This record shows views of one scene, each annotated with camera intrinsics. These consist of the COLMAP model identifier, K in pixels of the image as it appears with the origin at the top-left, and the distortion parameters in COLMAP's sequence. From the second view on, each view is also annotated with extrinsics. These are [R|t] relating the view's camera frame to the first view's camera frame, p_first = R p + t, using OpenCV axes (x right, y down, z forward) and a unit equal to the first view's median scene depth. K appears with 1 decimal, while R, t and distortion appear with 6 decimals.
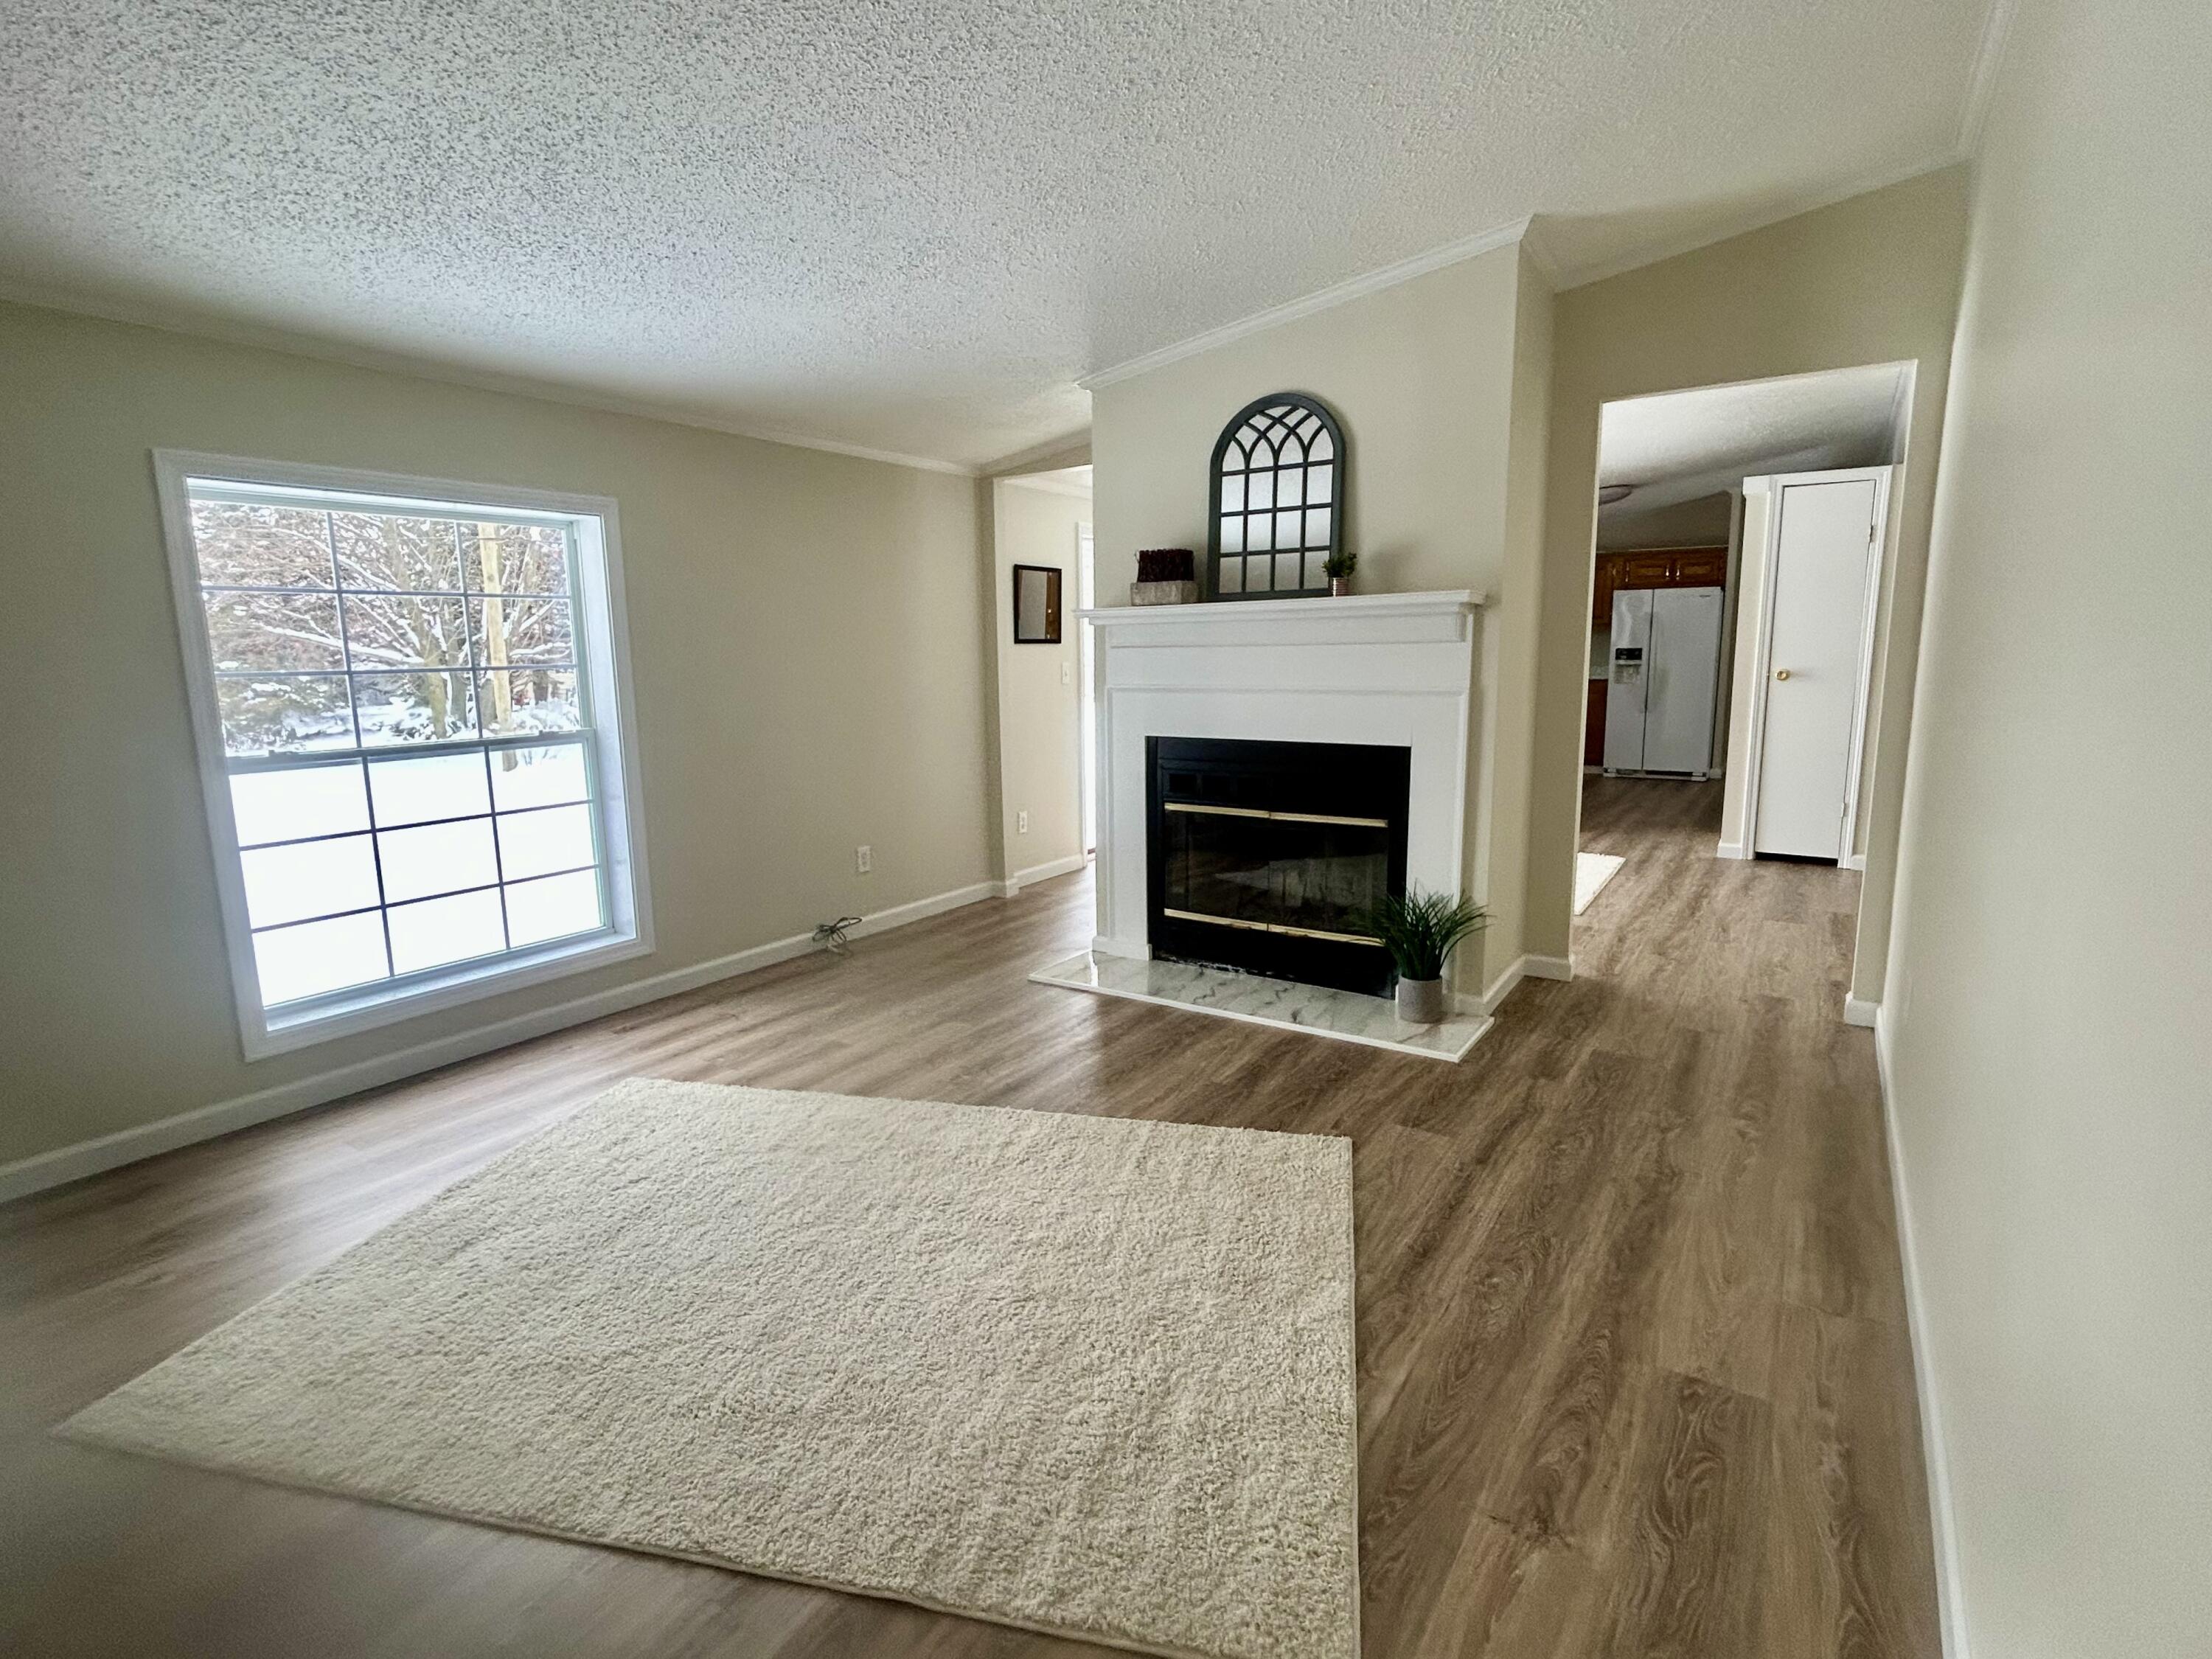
lens RADIAL K [[1083.0, 0, 1099.6], [0, 1083.0, 826.1], [0, 0, 1]] dist [0.001559, 0.000295]
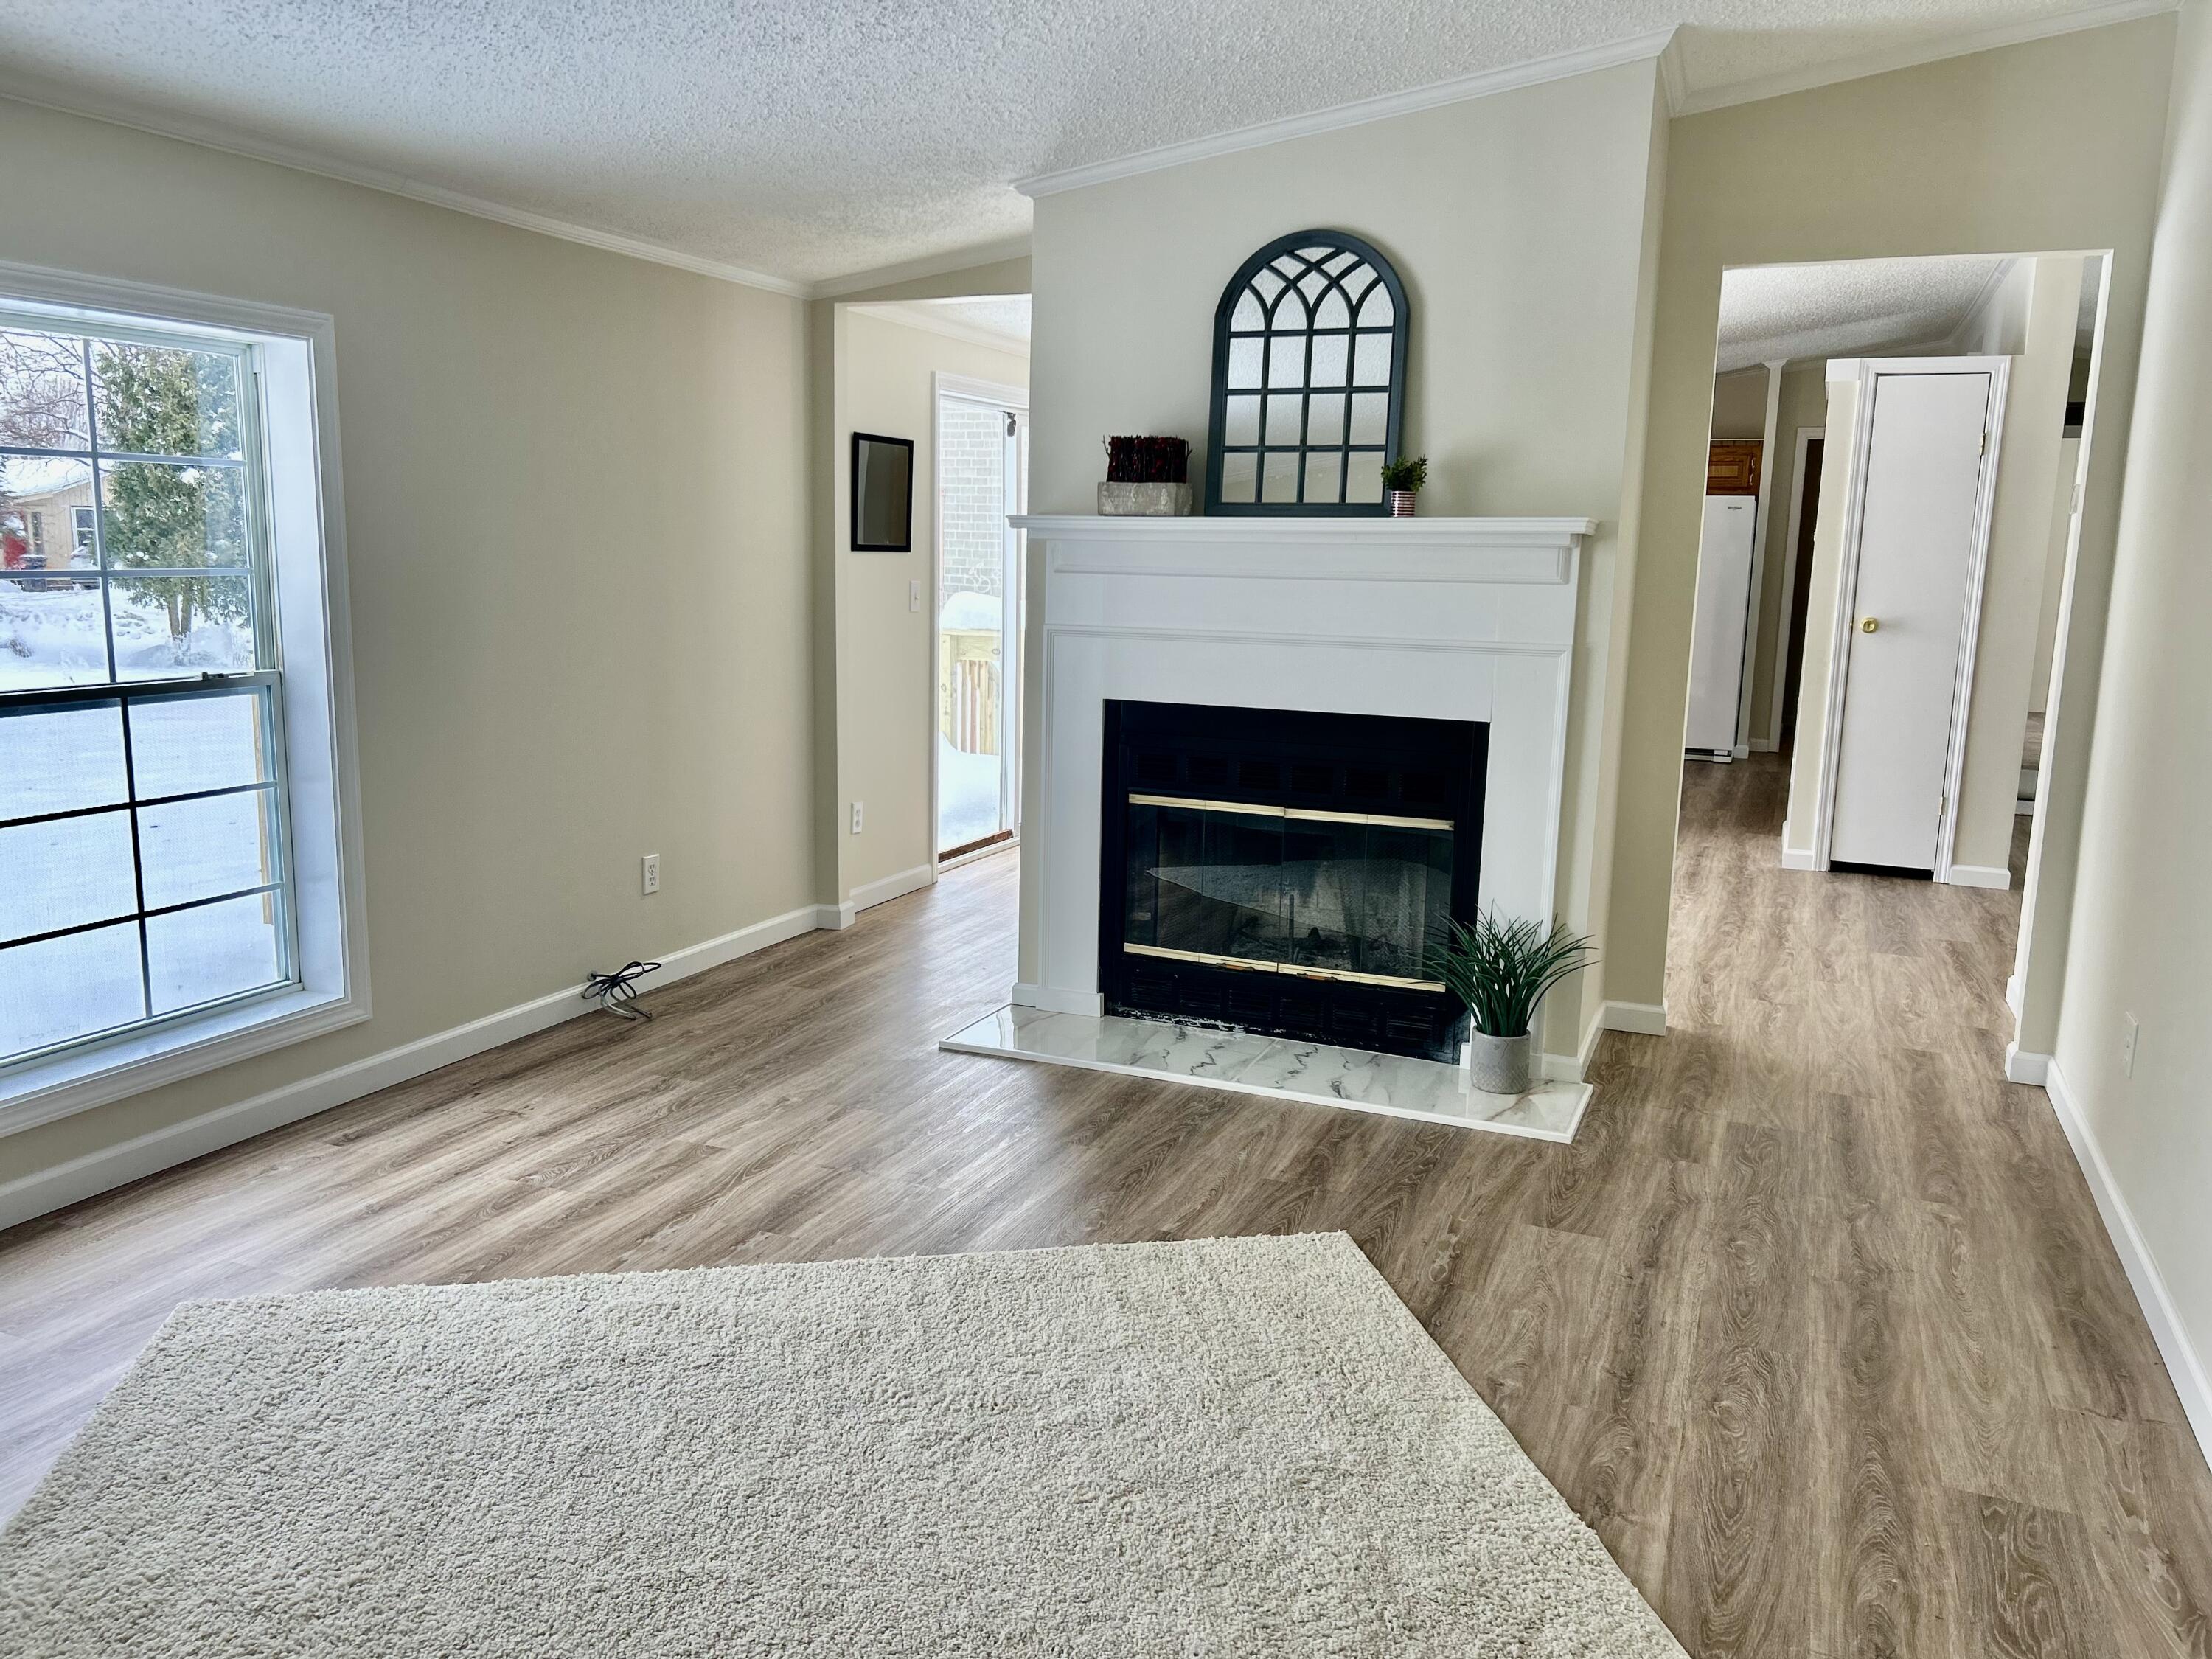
lens RADIAL K [[1672.1, 0, 1106.0], [0, 1672.1, 829.5], [0, 0, 1]] dist [0.068211, -0.067233]
pose [[0.980776, 0.003611, 0.195105, -0.191375], [-0.005238, 0.999956, 0.007822, -0.007348], [-0.195069, -0.008693, 0.980751, -0.077674]]
